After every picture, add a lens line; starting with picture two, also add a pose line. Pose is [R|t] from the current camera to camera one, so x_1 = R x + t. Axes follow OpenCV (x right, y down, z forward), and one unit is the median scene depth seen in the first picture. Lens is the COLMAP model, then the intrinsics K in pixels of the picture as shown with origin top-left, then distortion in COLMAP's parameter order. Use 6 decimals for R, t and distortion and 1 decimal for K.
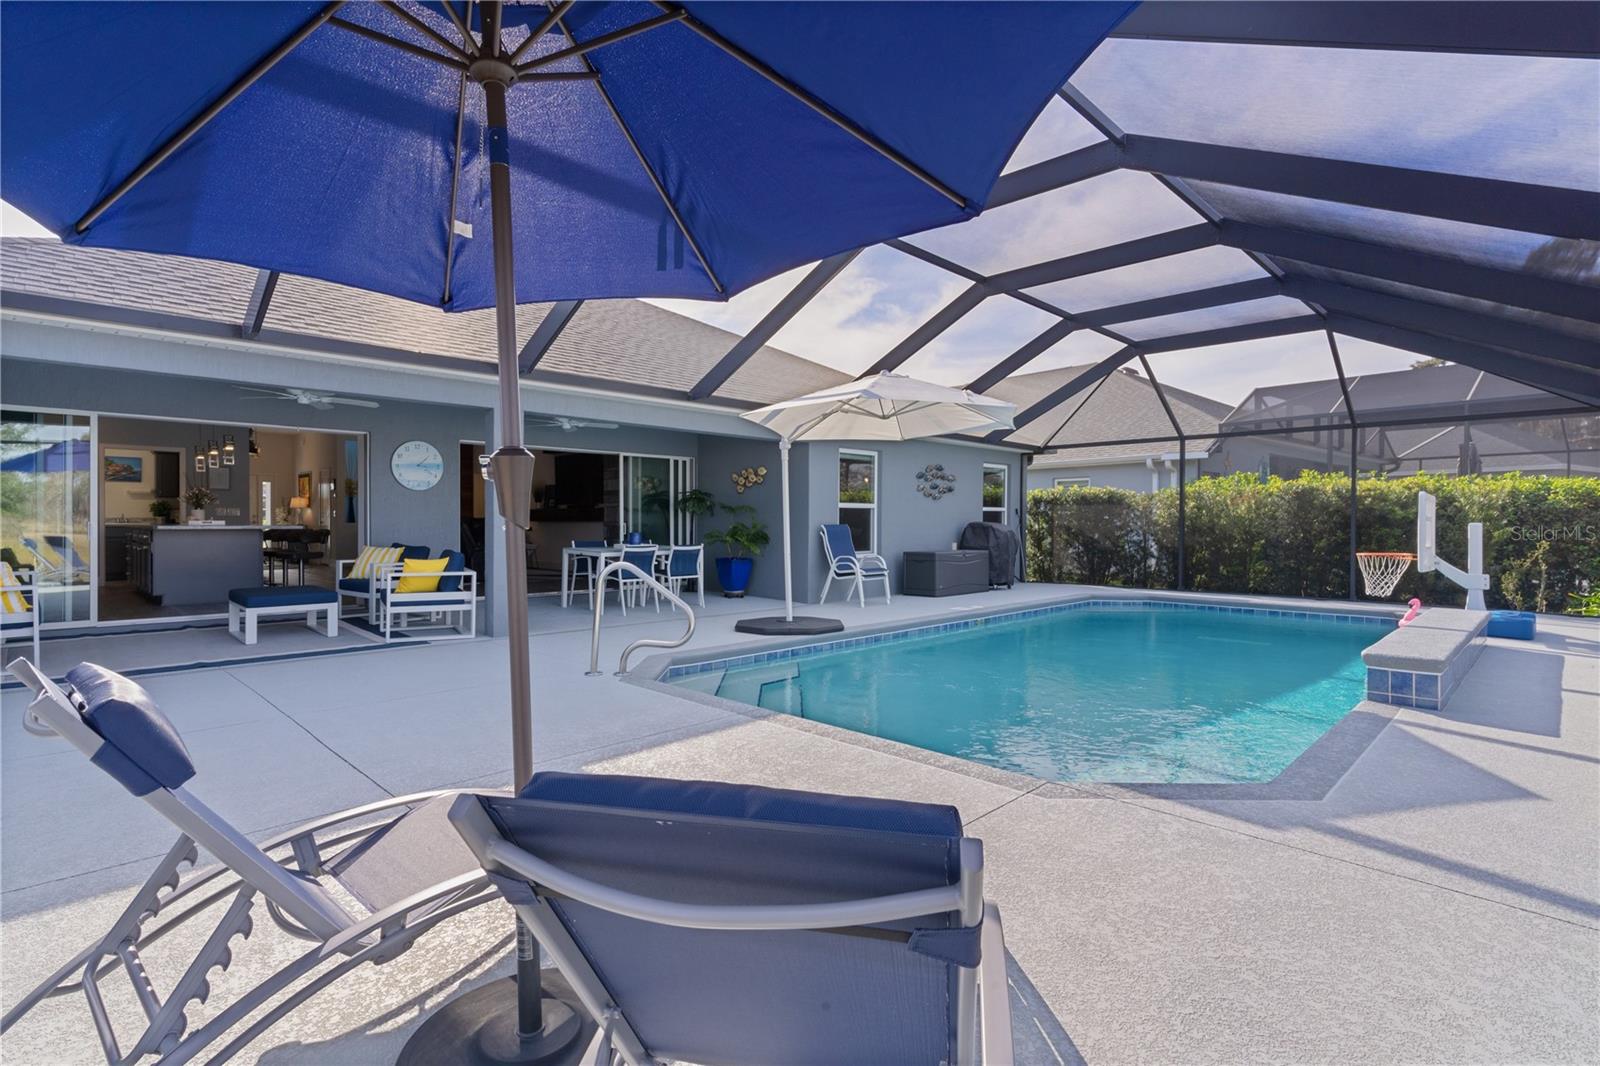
lens RADIAL K [[767.3, 0, 790.0], [0, 767.3, 530.6], [0, 0, 1]] dist [0.003703, -0.000780]
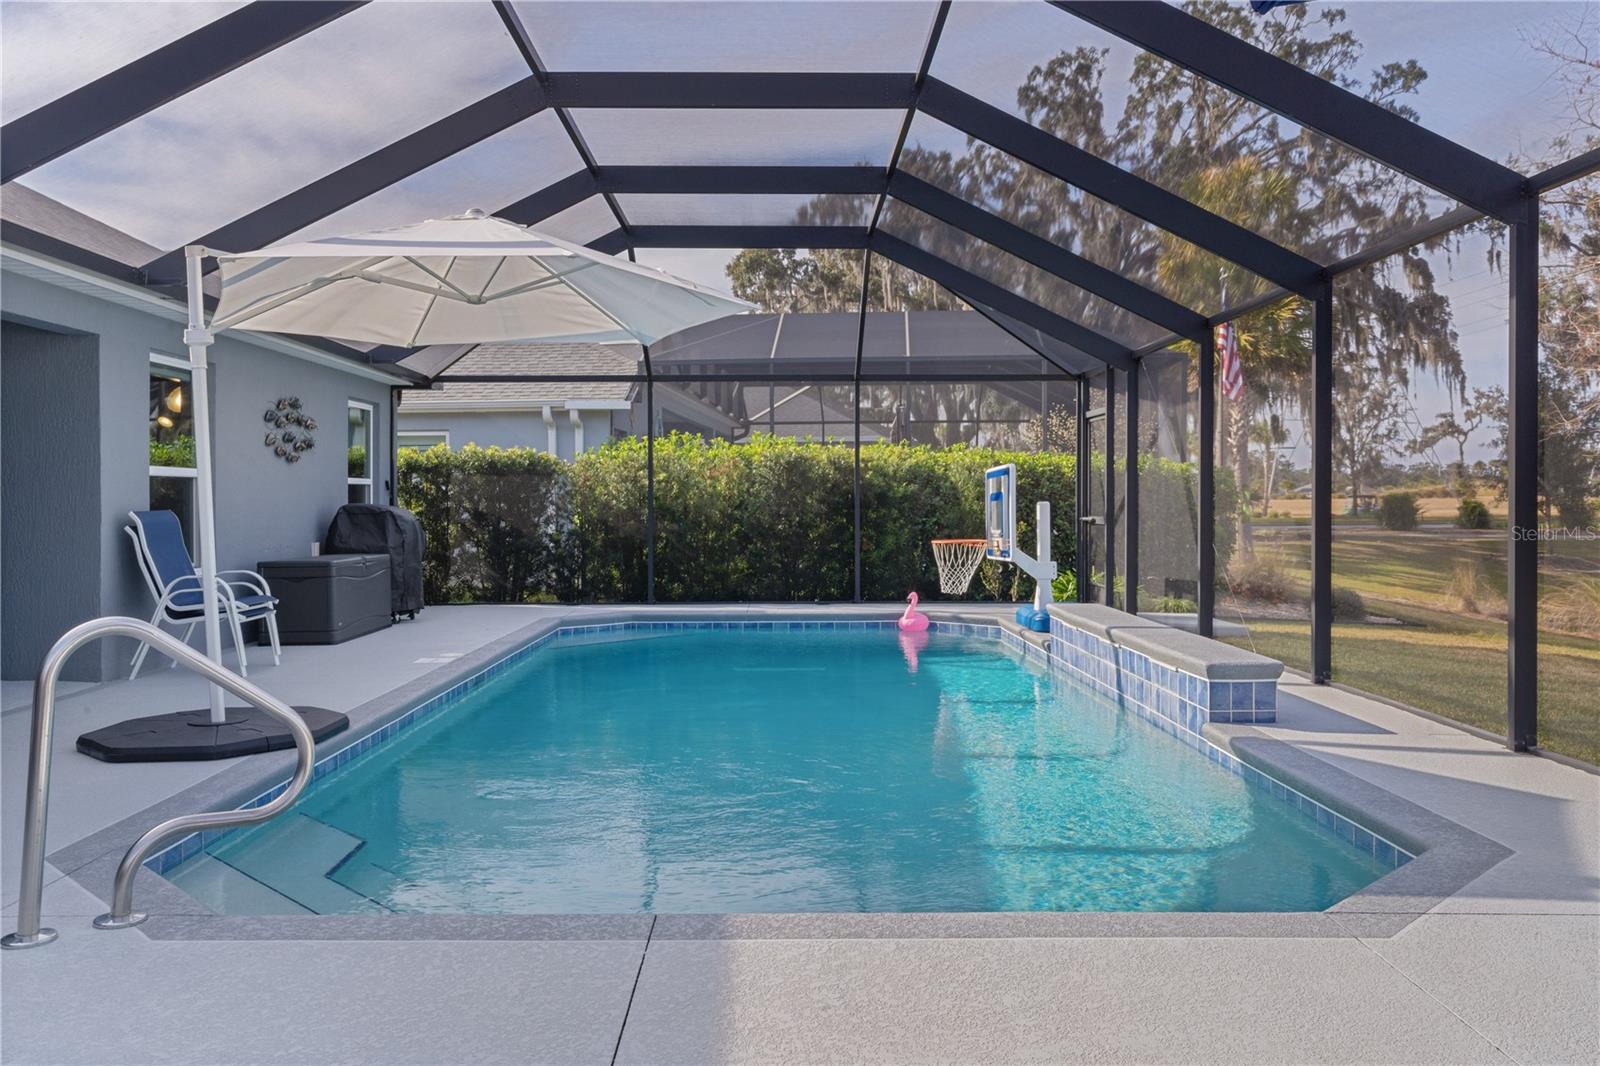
lens RADIAL K [[1224.4, 0, 788.5], [0, 1224.4, 525.1], [0, 0, 1]] dist [0.008316, 0.003975]
pose [[0.700795, -0.017084, 0.713158, -0.203335], [0.011844, 0.999854, 0.012313, -0.003470], [-0.713264, -0.000182, 0.700895, 0.176445]]
